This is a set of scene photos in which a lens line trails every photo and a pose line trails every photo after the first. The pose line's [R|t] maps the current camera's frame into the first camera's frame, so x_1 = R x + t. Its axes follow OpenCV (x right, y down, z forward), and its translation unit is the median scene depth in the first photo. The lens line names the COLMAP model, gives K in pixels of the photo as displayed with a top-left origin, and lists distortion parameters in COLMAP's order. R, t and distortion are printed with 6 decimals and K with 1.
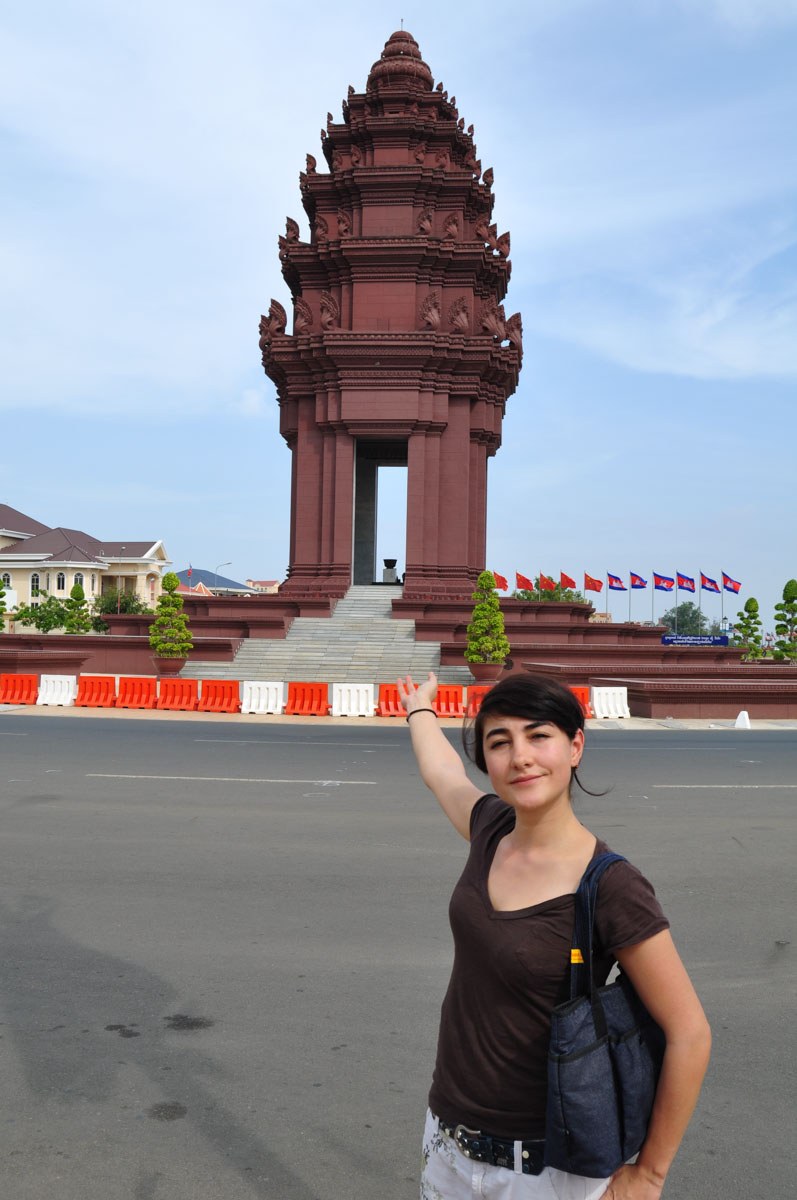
lens RADIAL K [[1169.6, 0, 398.5], [0, 1169.6, 600.0], [0, 0, 1]] dist [-0.069785, -0.003029]
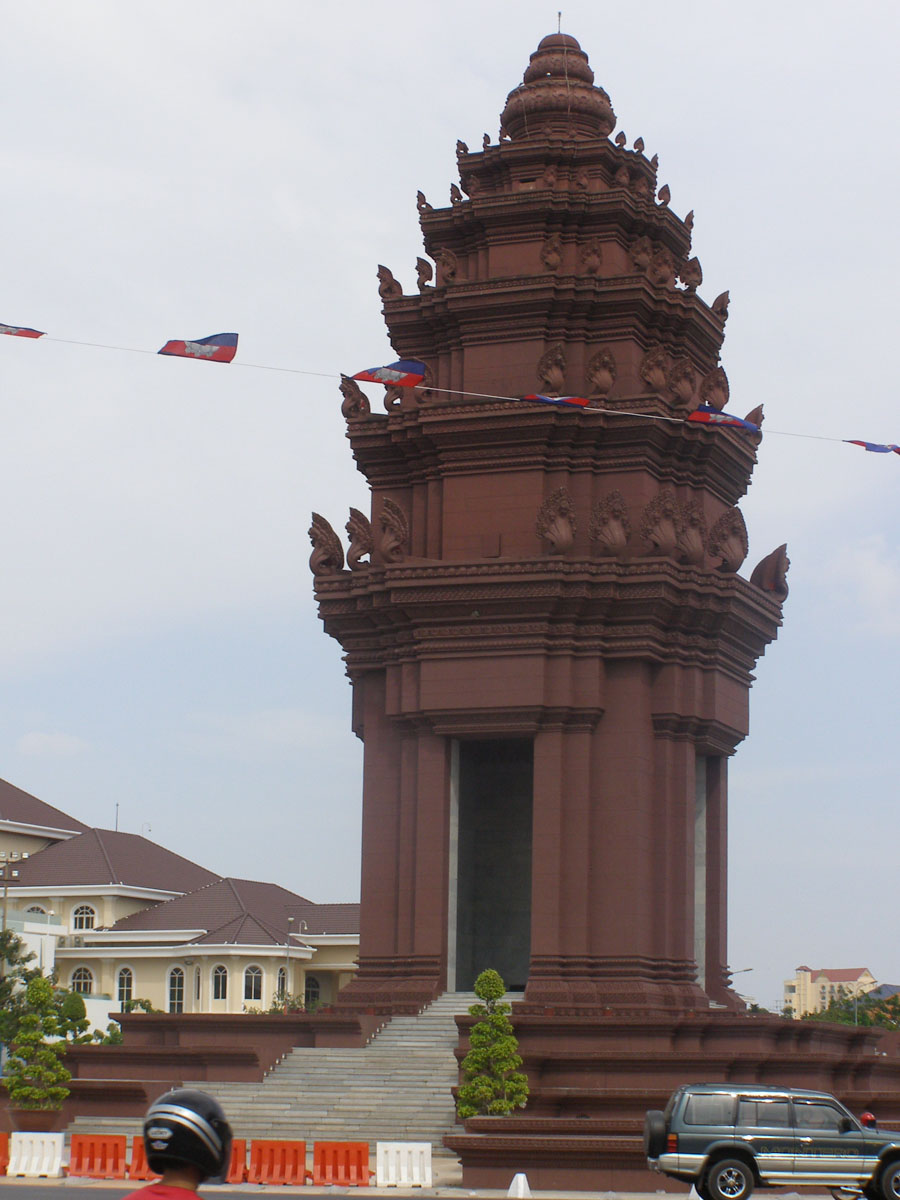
lens RADIAL K [[2609.7, 0, 450.5], [0, 2609.7, 654.1], [0, 0, 1]] dist [-0.100635, 0.116019]
pose [[0.964808, -0.045549, -0.258980, 0.303570], [0.009690, 0.990373, -0.138085, -0.000095], [0.262777, 0.130716, 0.955961, -0.257276]]
